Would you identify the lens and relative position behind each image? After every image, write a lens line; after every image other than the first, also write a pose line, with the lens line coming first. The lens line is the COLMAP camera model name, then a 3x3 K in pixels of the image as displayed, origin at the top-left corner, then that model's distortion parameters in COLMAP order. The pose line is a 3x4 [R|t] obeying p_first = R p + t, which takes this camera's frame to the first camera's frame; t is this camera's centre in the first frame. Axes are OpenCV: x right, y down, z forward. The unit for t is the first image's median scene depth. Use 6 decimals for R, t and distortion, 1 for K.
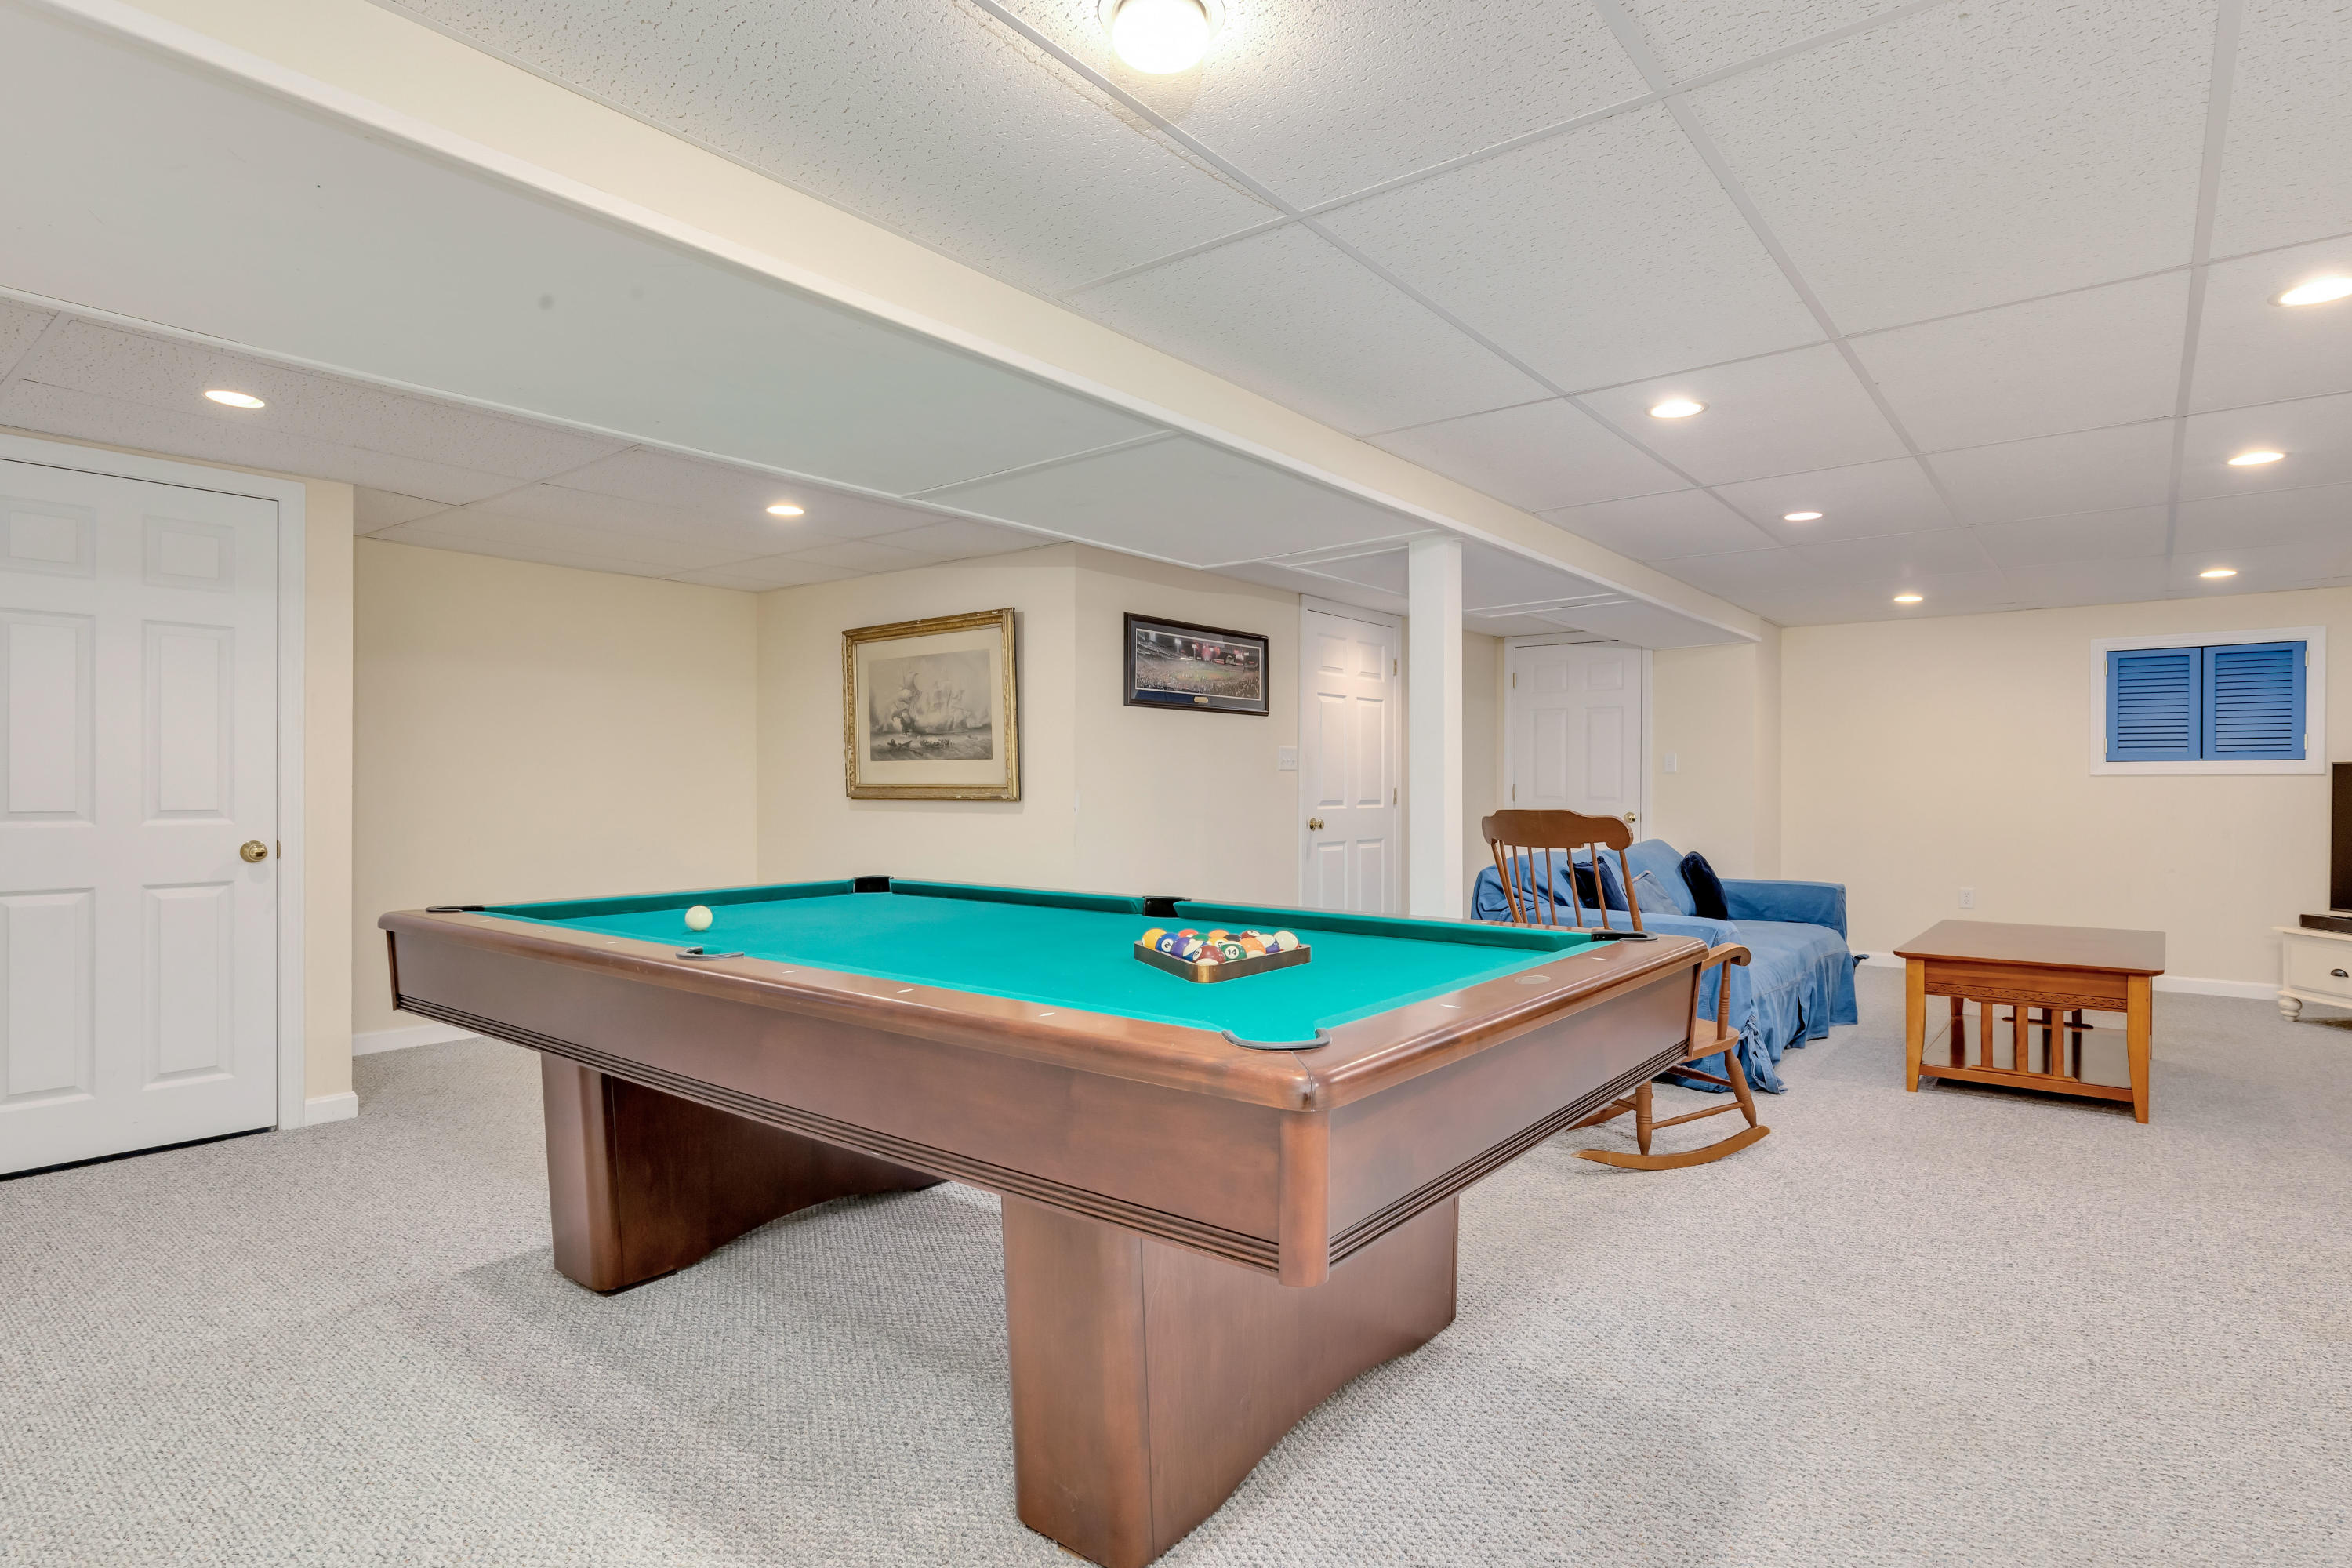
lens RADIAL K [[1222.5, 0, 1175.7], [0, 1222.5, 791.9], [0, 0, 1]] dist [0.003418, -0.001351]
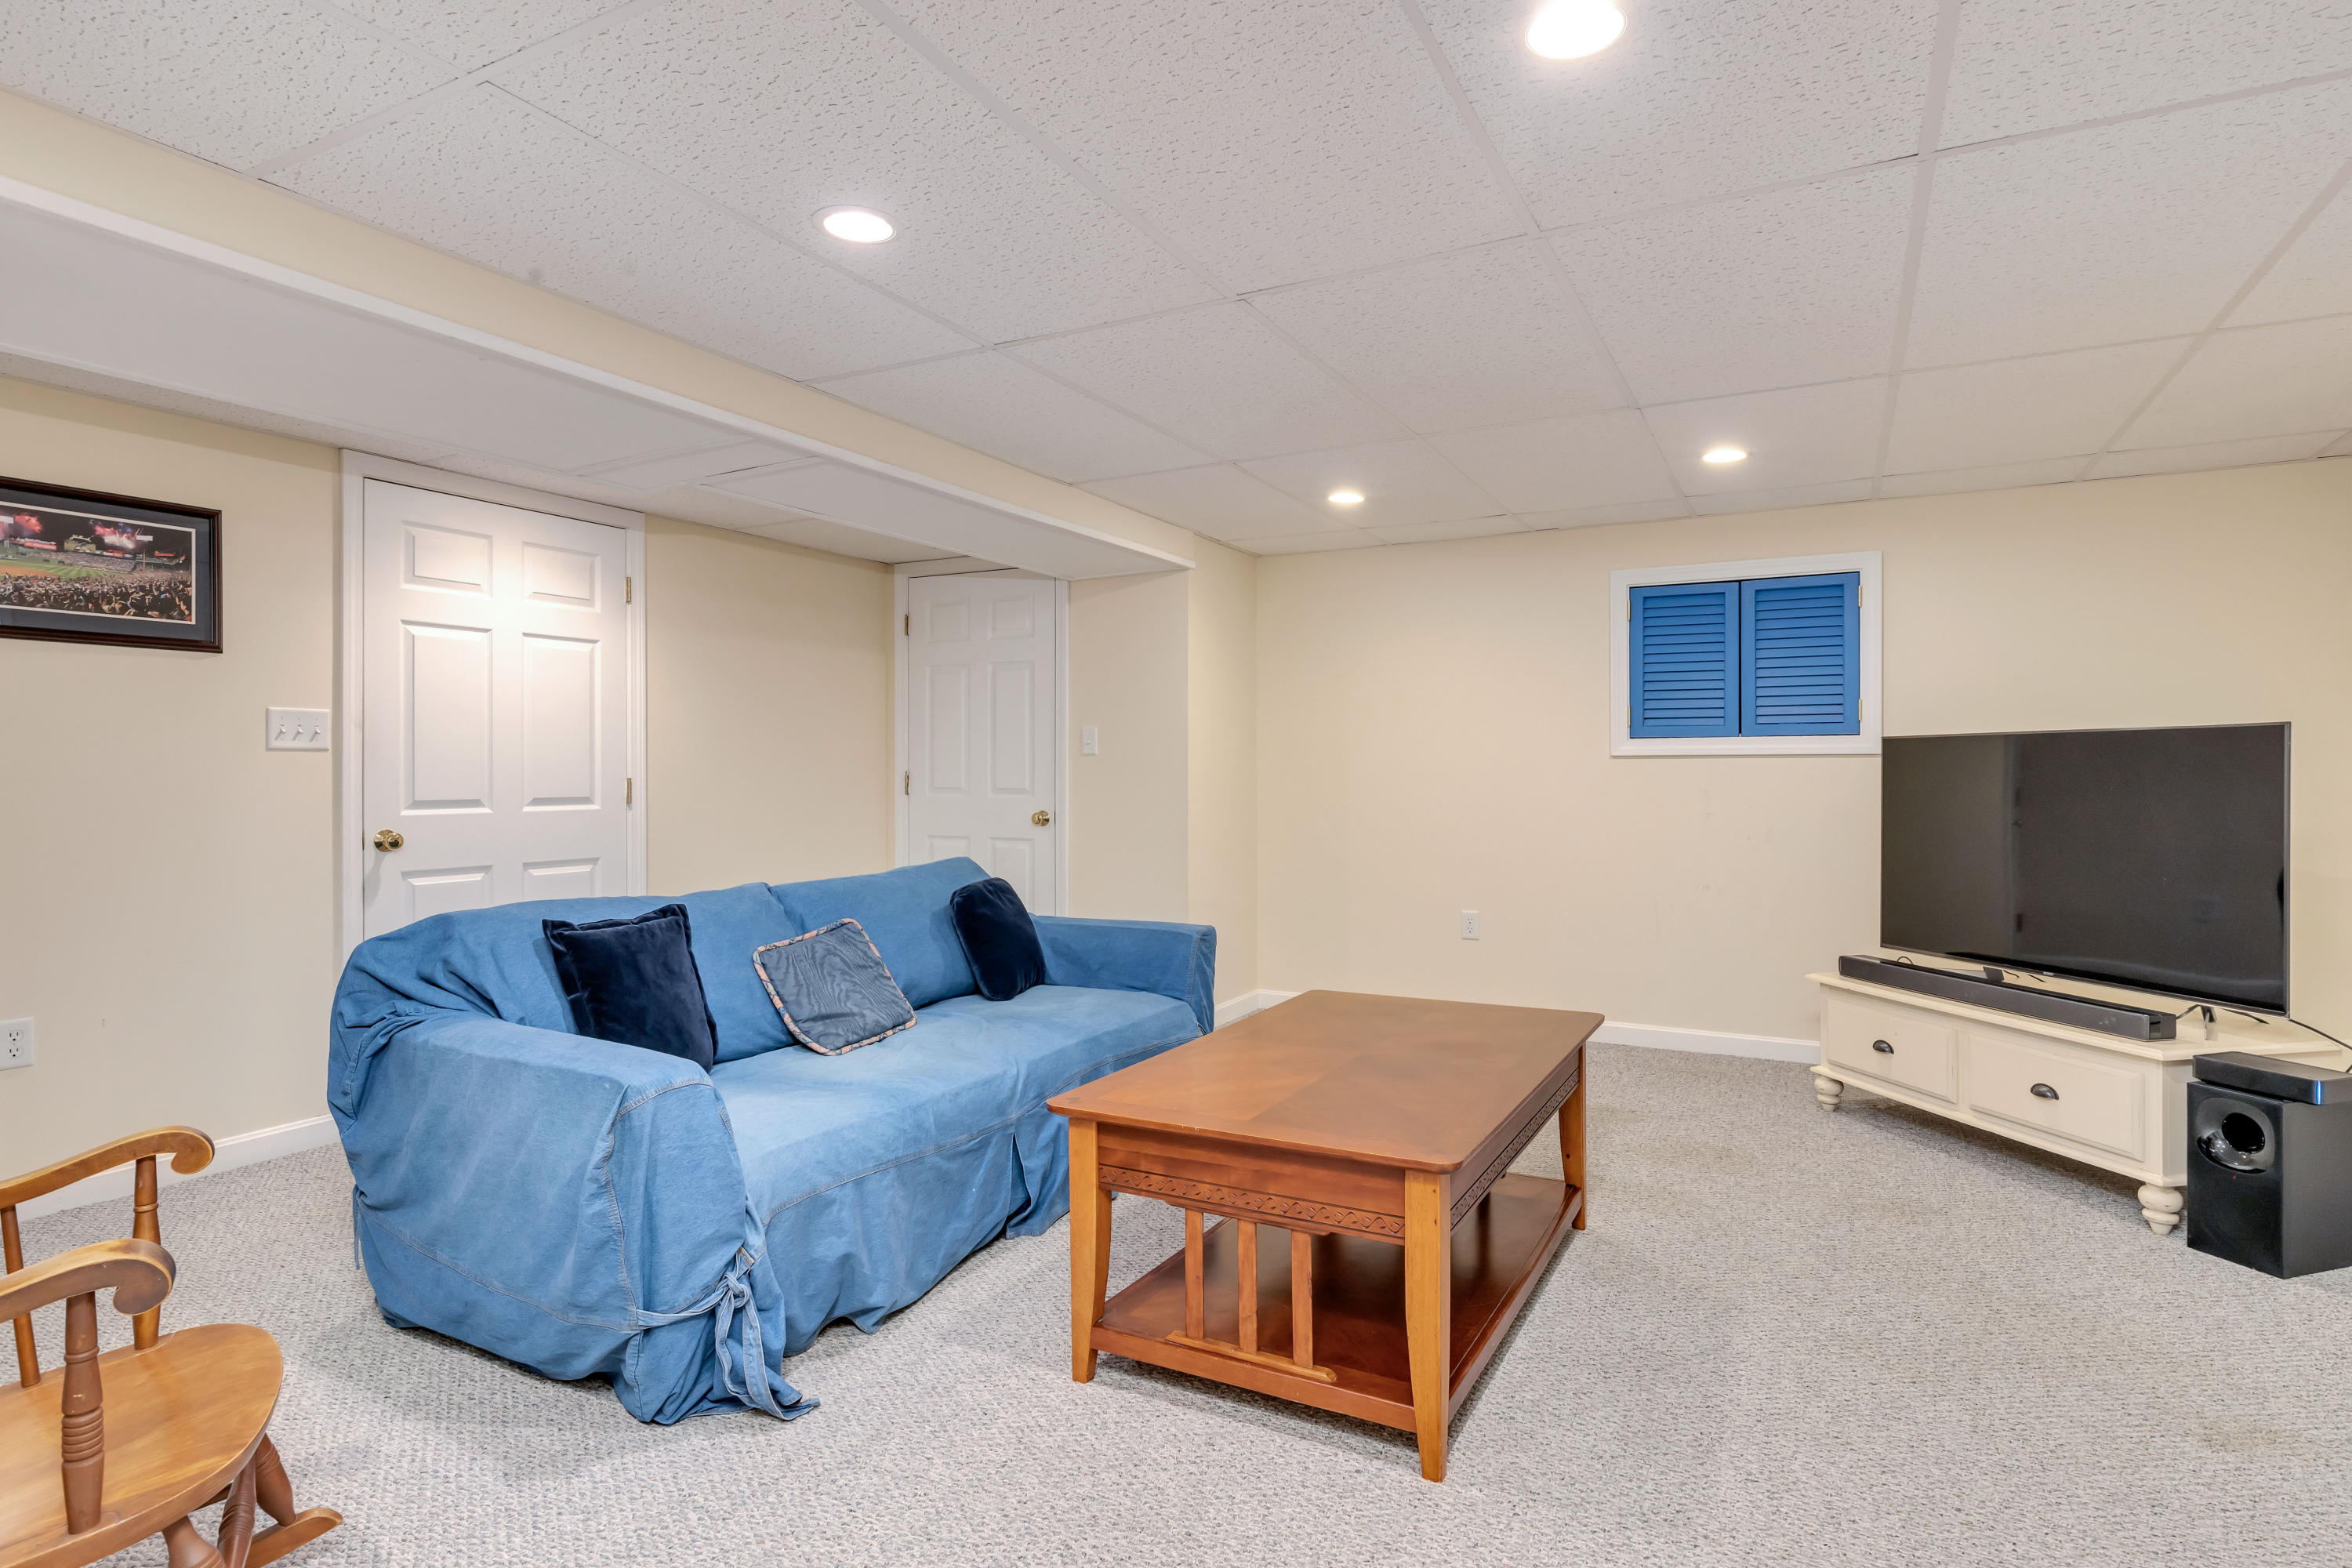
lens RADIAL K [[1222.5, 0, 1177.2], [0, 1222.5, 774.3], [0, 0, 1]] dist [0.003418, -0.001351]
pose [[0.984379, -0.003621, 0.176026, 0.393719], [0.004154, 0.999988, -0.002657, -0.002556], [-0.176015, 0.003347, 0.984382, 0.354340]]
